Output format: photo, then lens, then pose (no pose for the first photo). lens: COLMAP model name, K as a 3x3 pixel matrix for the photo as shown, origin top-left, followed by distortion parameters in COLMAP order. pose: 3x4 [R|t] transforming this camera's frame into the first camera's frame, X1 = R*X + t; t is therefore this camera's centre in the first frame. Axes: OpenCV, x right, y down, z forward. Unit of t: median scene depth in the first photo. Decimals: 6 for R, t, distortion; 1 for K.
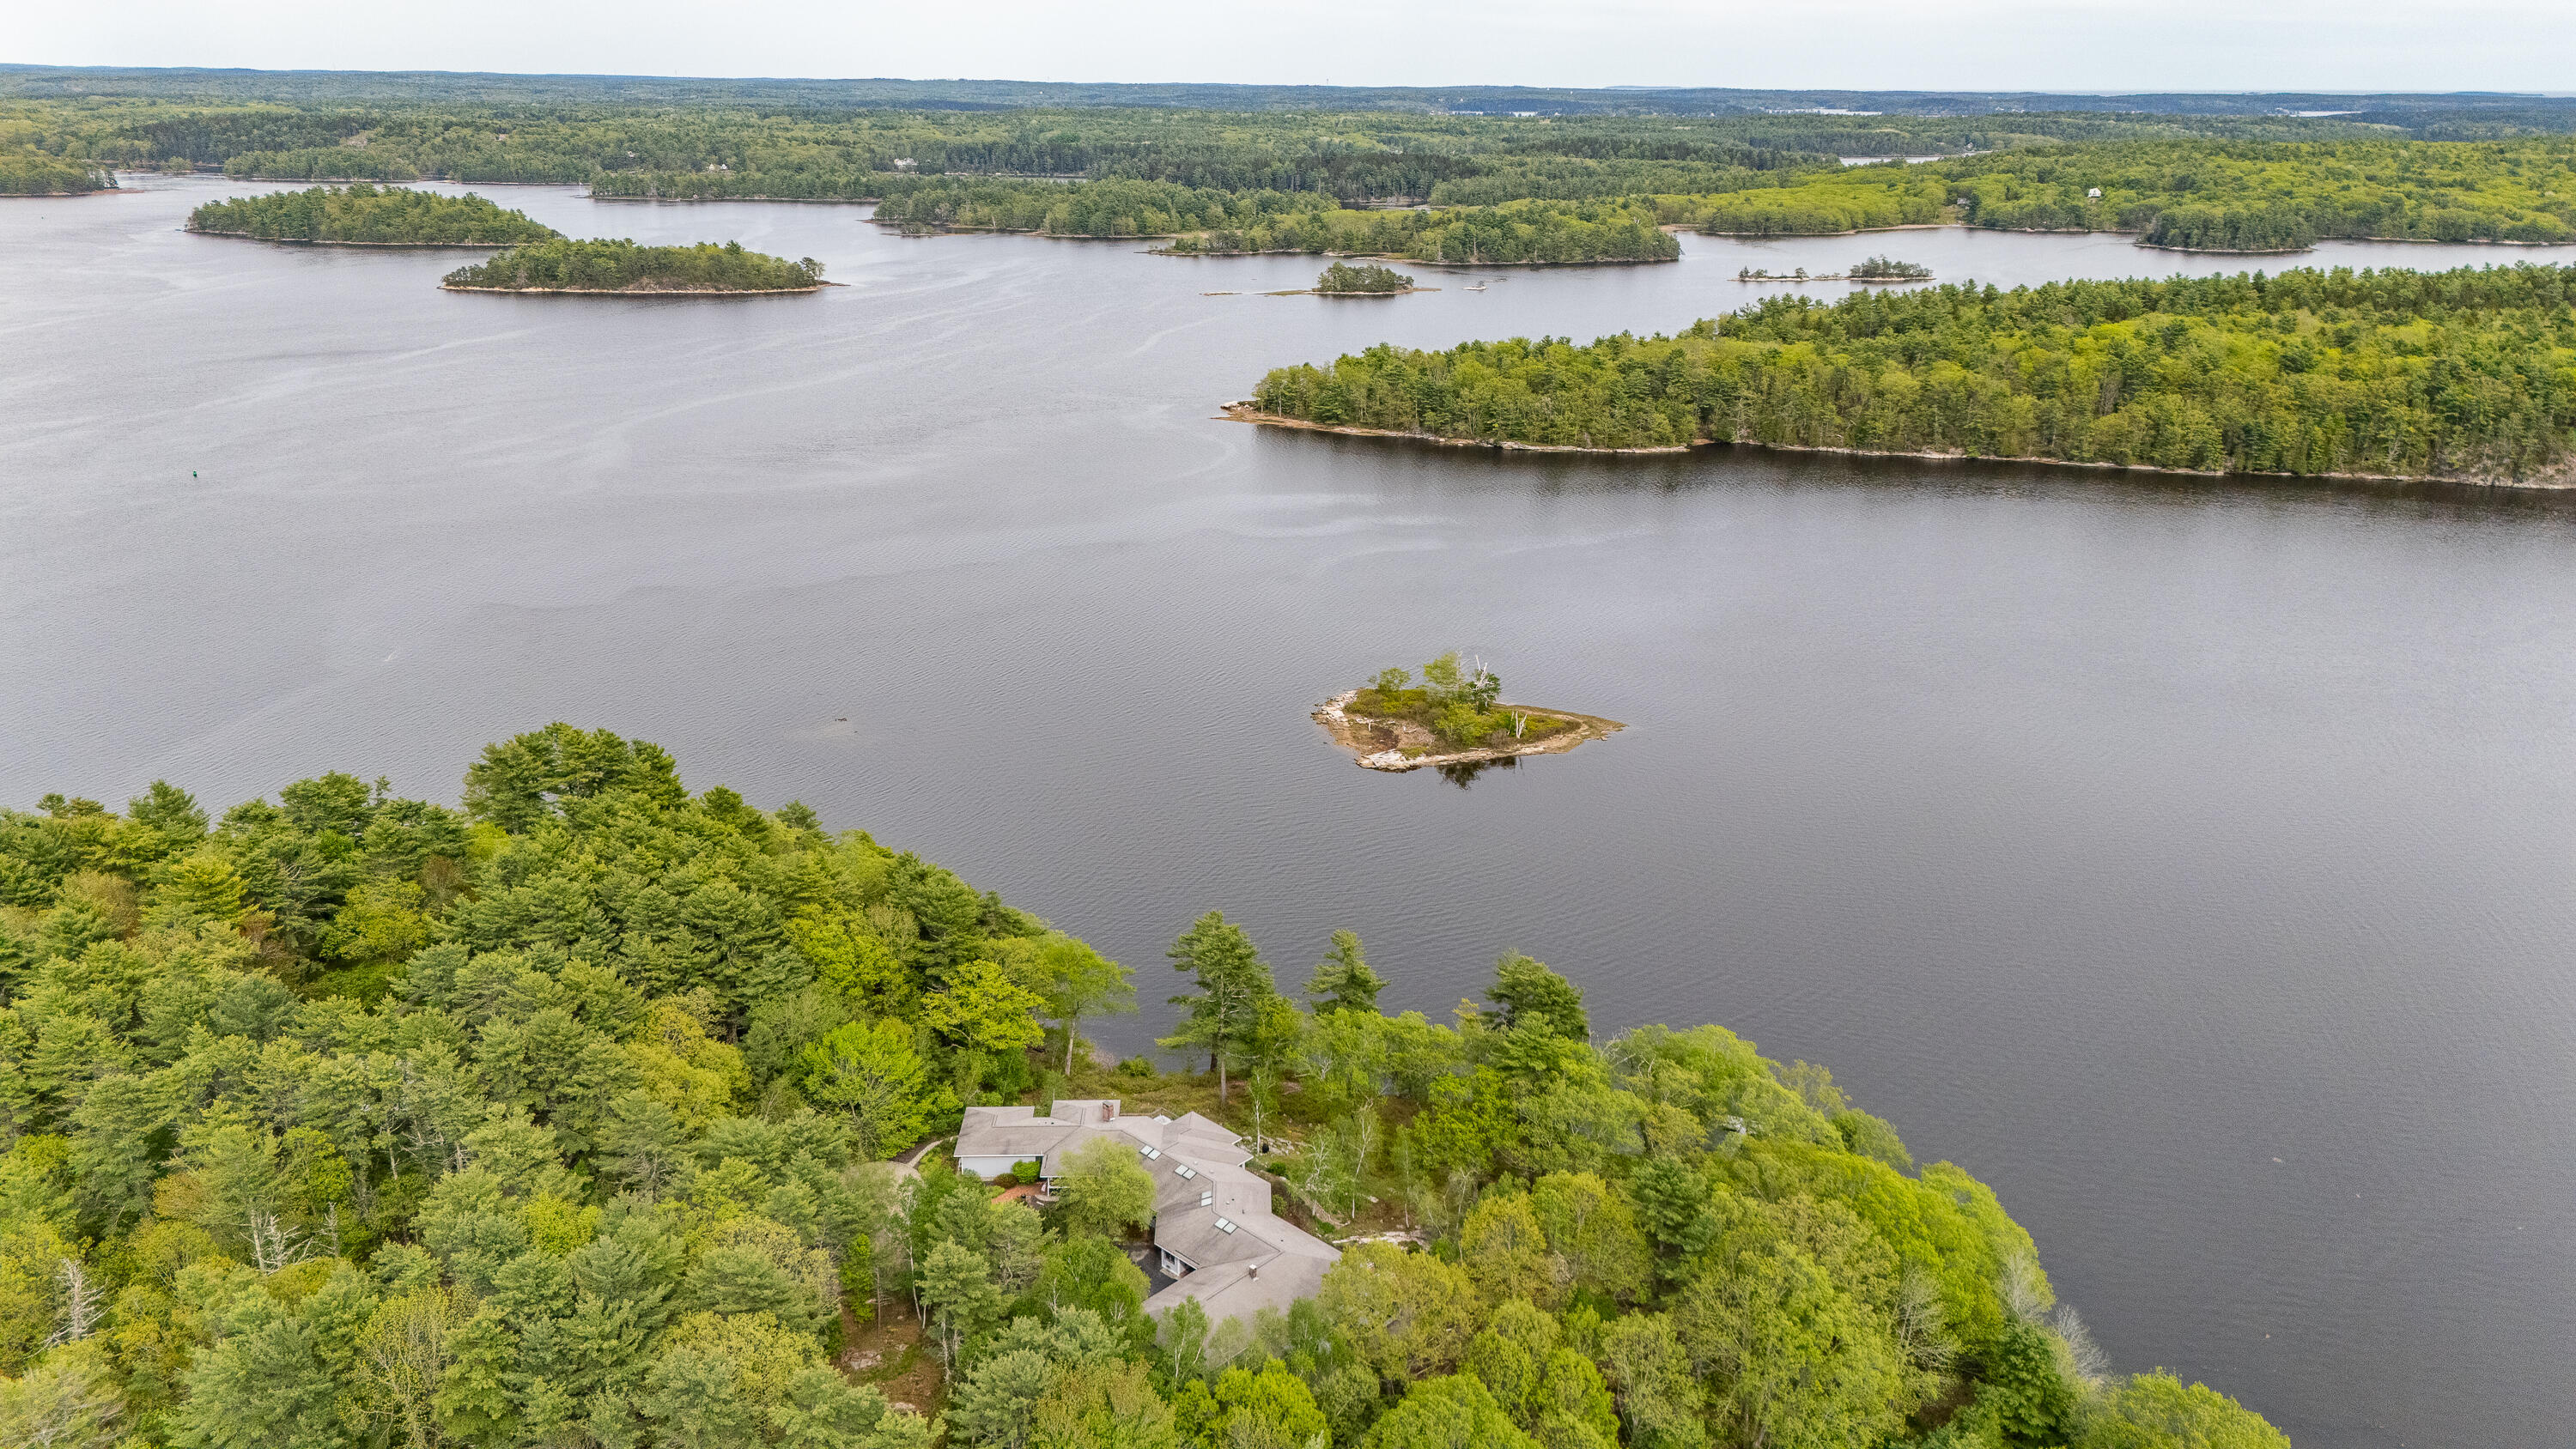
lens RADIAL K [[1892.2, 0, 1283.0], [0, 1892.2, 724.4], [0, 0, 1]] dist [0.072477, -0.061432]
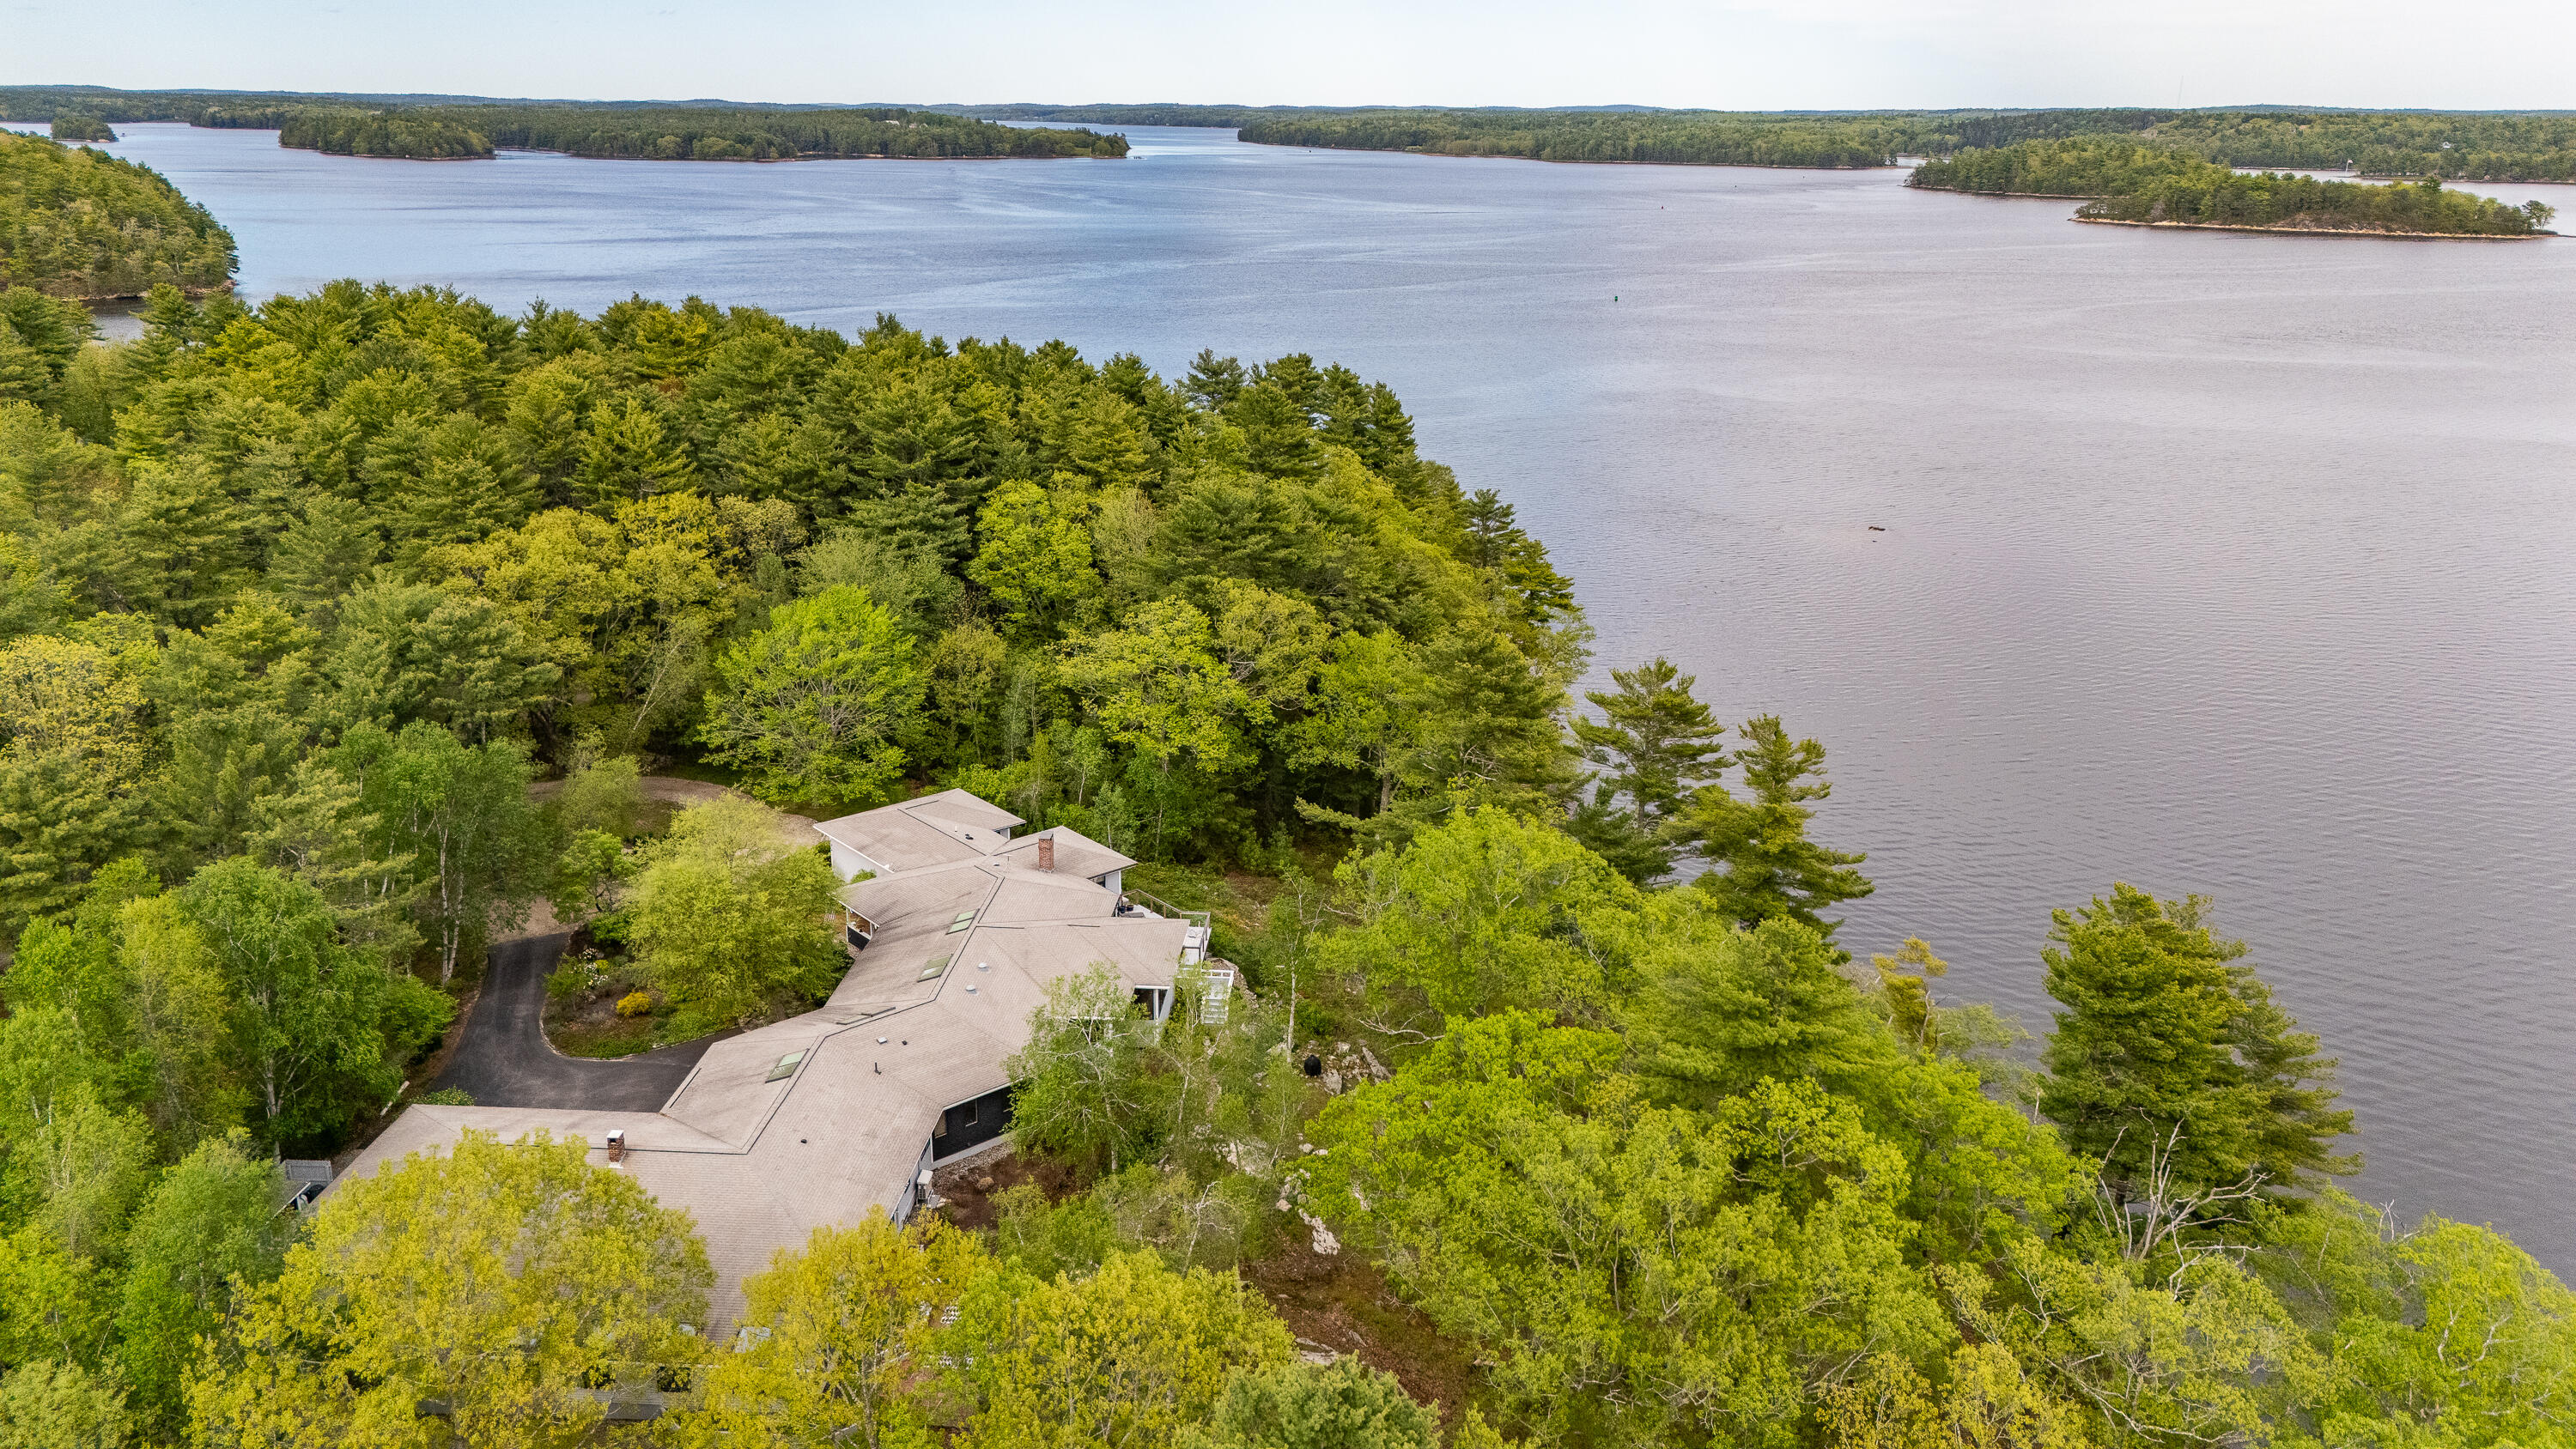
lens RADIAL K [[1892.2, 0, 1285.0], [0, 1892.2, 724.5], [0, 0, 1]] dist [0.072477, -0.061432]
pose [[0.638851, 0.235846, -0.732288, 0.091867], [-0.252348, 0.963429, 0.090139, 0.033586], [0.726766, 0.127206, 0.675003, 0.209032]]
